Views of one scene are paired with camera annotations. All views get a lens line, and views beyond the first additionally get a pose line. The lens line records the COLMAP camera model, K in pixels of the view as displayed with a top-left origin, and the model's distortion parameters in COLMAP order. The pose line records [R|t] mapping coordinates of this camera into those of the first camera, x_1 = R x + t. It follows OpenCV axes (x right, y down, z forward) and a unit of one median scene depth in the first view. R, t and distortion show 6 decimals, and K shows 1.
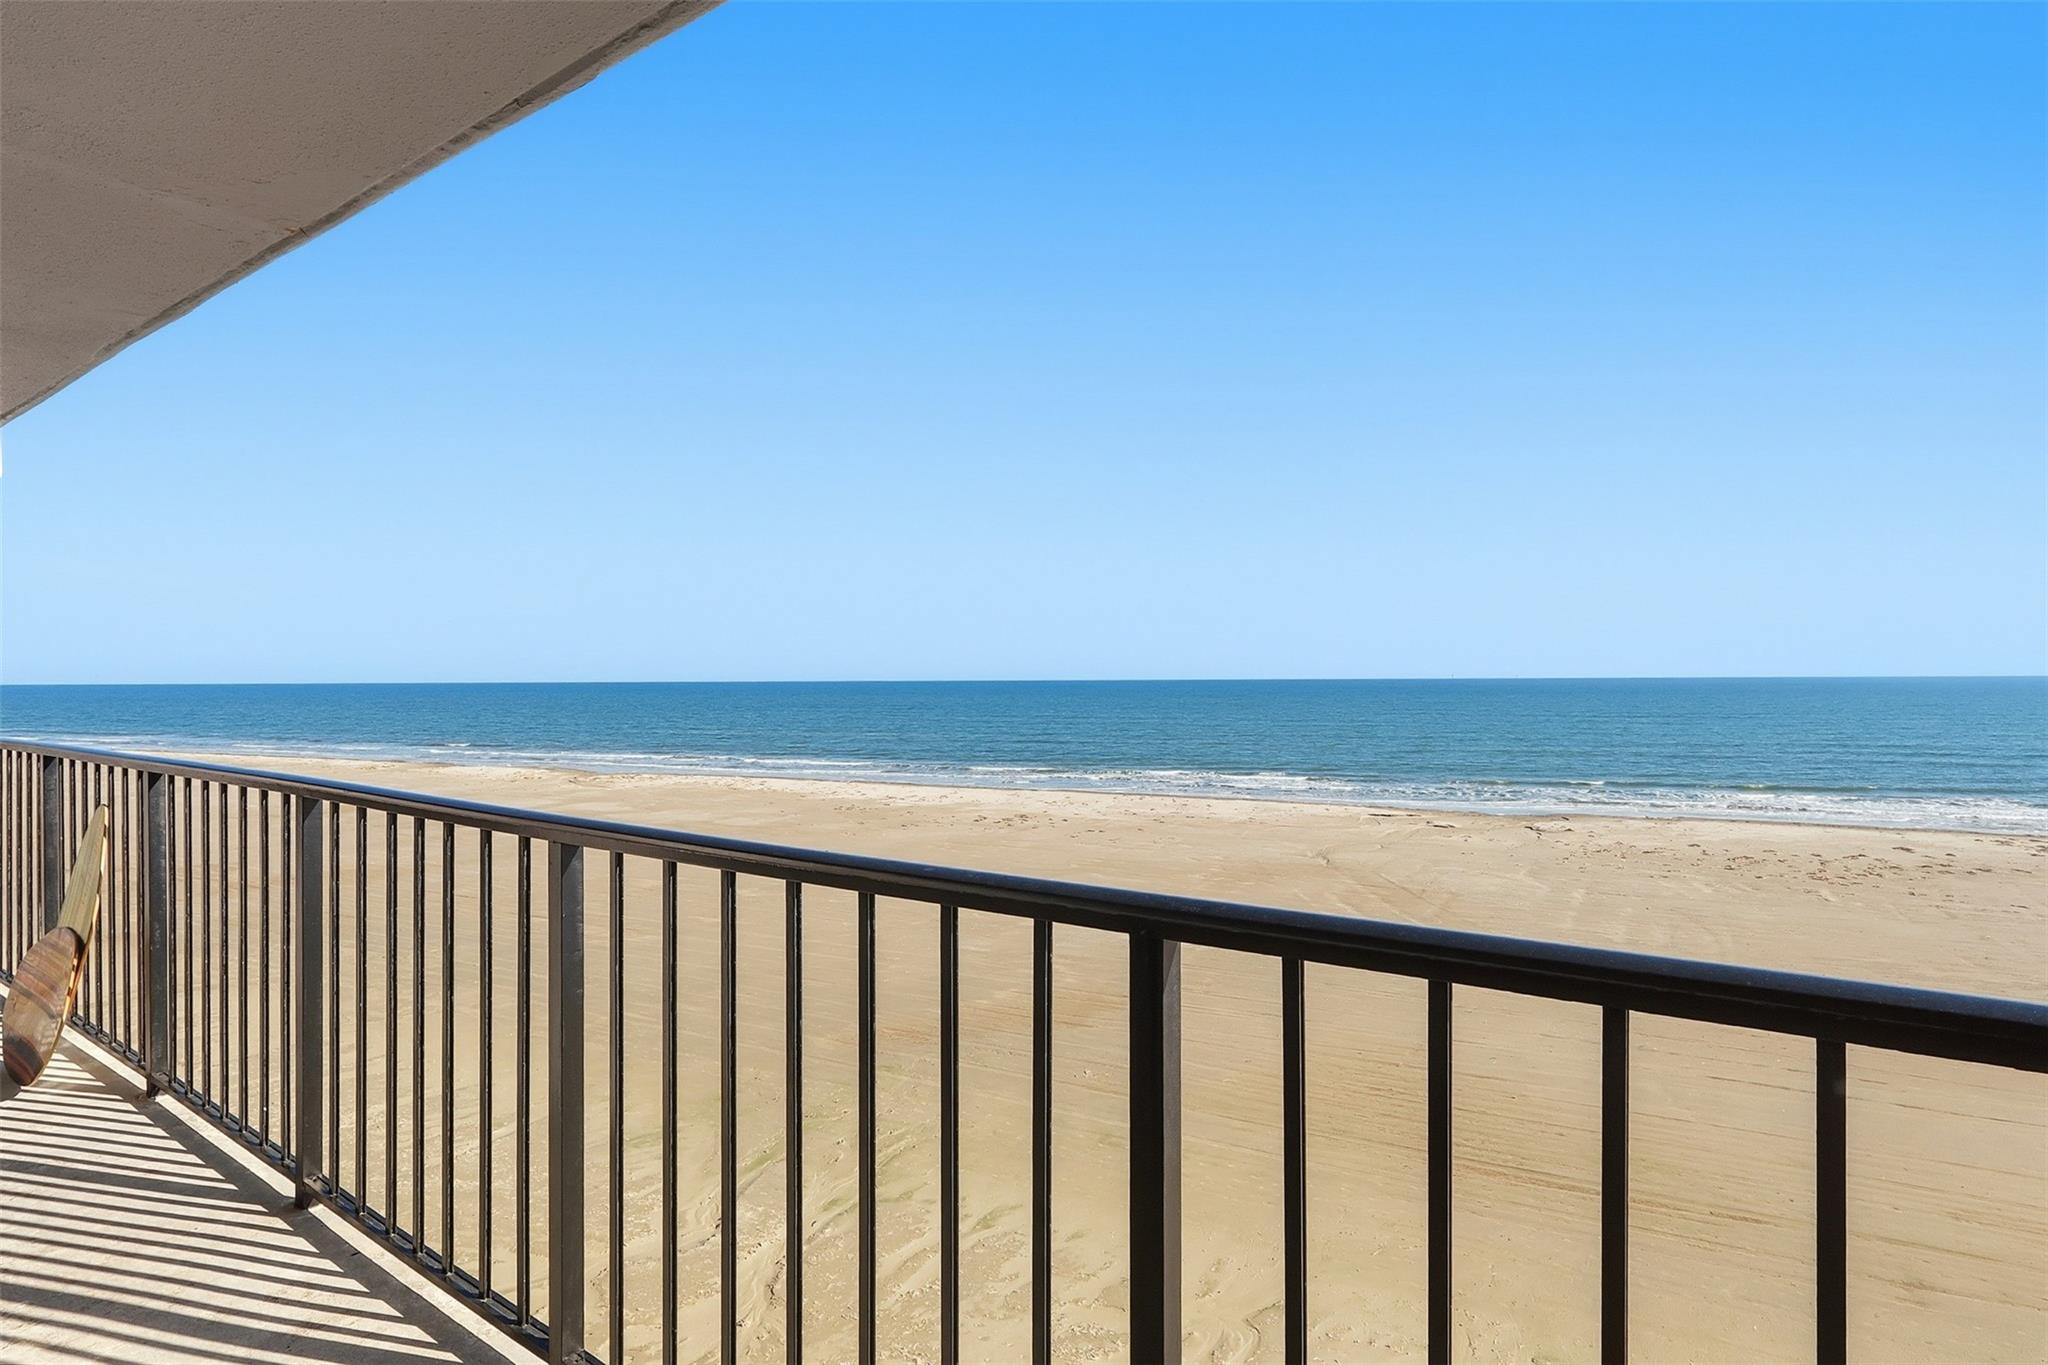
lens RADIAL K [[1030.0, 0, 1024.4], [0, 1030.0, 683.3], [0, 0, 1]] dist [-0.005583, 0.000005]
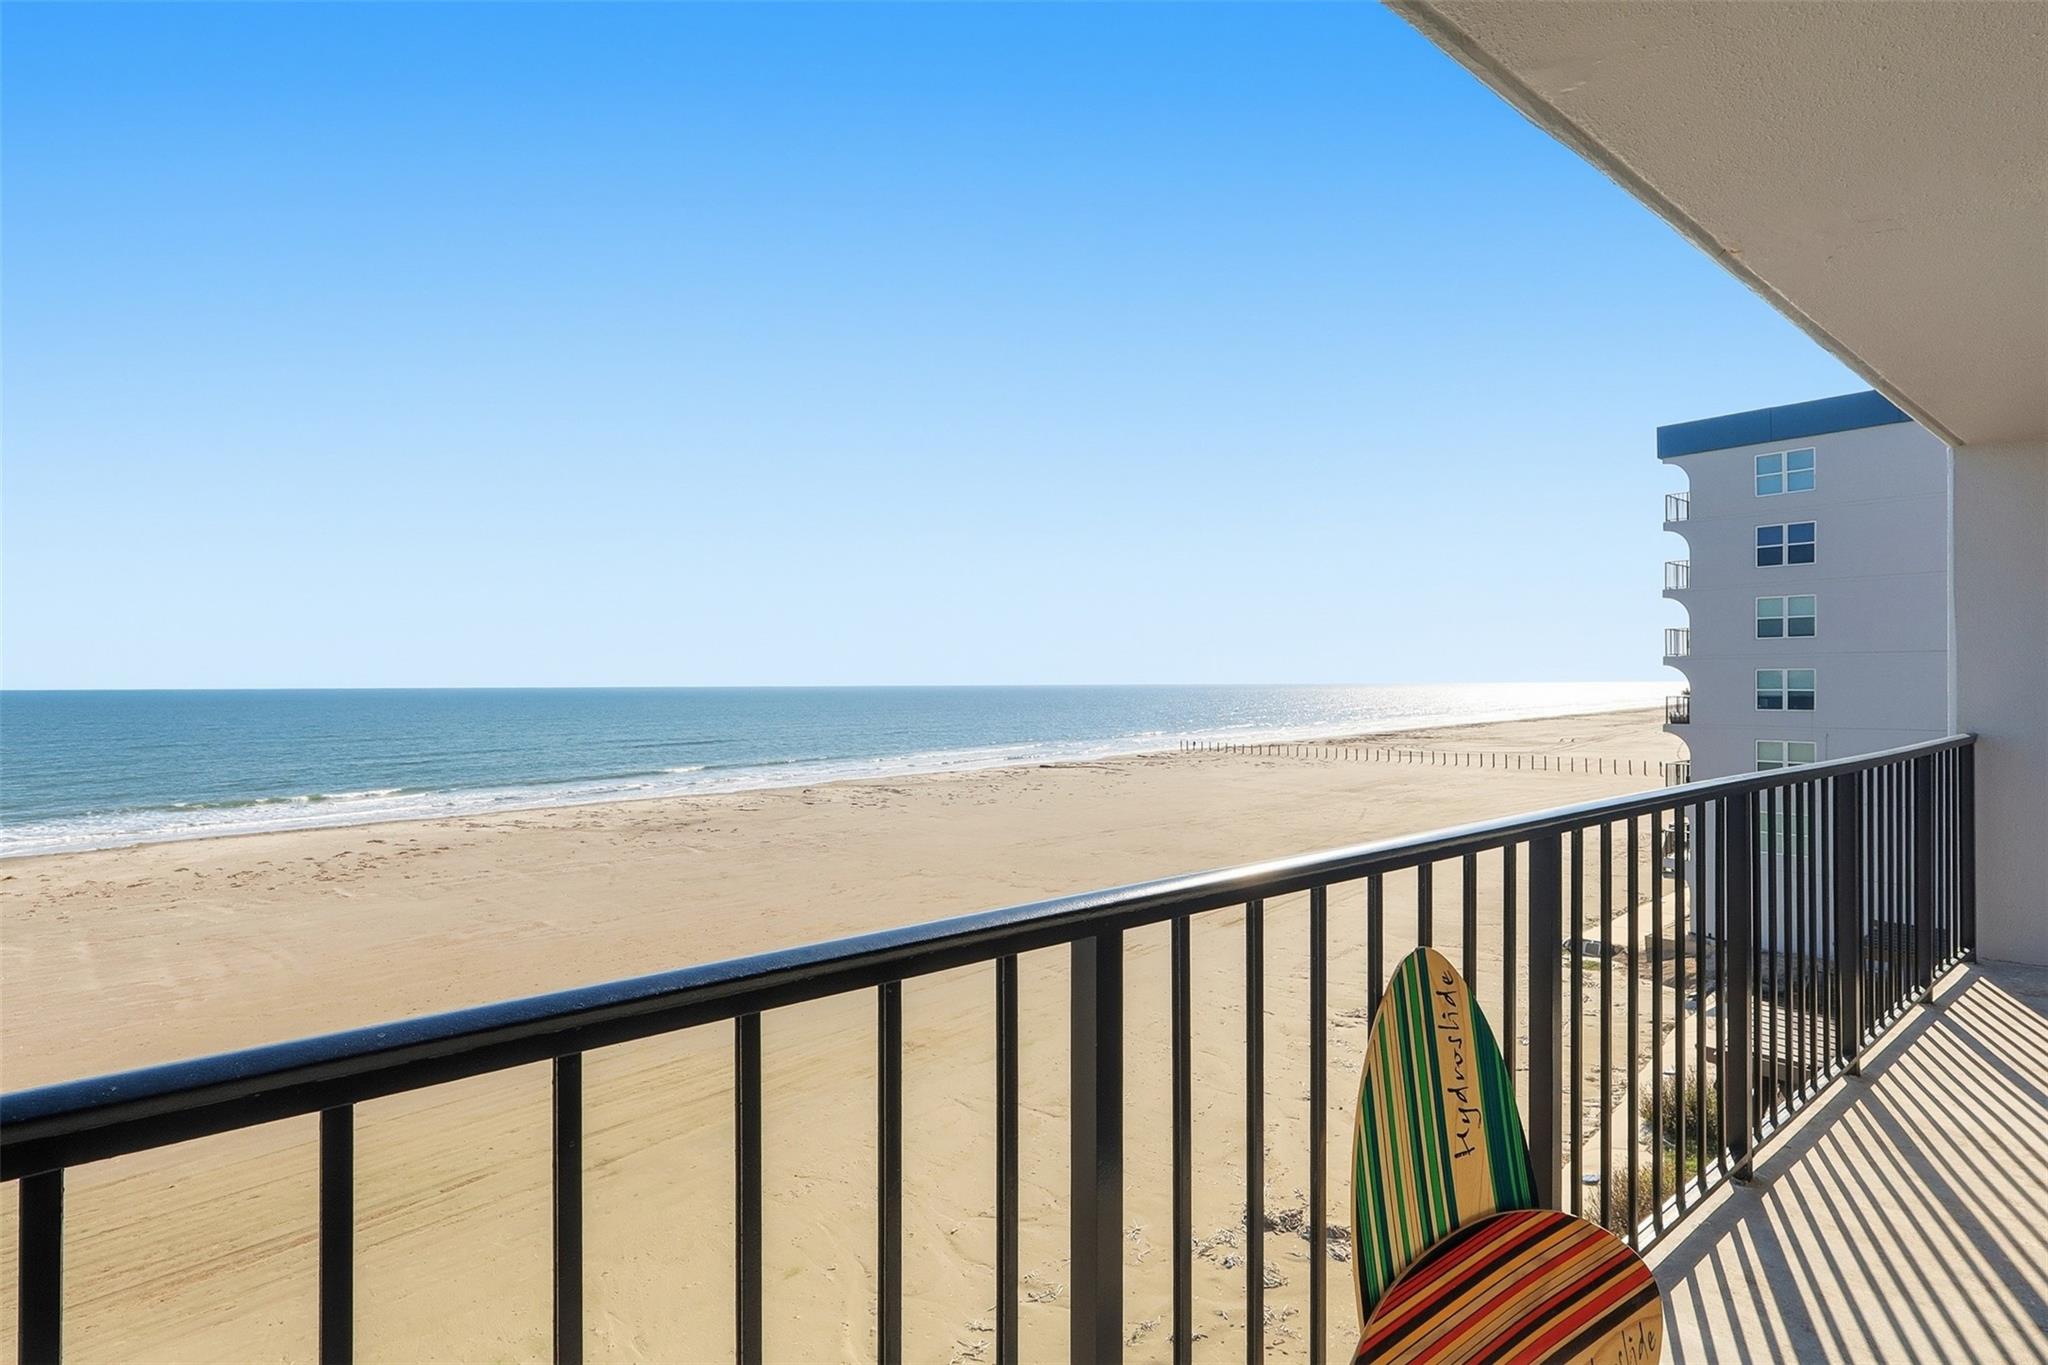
lens RADIAL K [[1030.0, 0, 1009.1], [0, 1030.0, 688.3], [0, 0, 1]] dist [-0.005583, 0.000005]
pose [[0.260967, -0.001580, 0.965346, -0.154587], [0.008208, 0.999966, -0.000582, 0.001589], [-0.965313, 0.008075, 0.260971, 0.117658]]
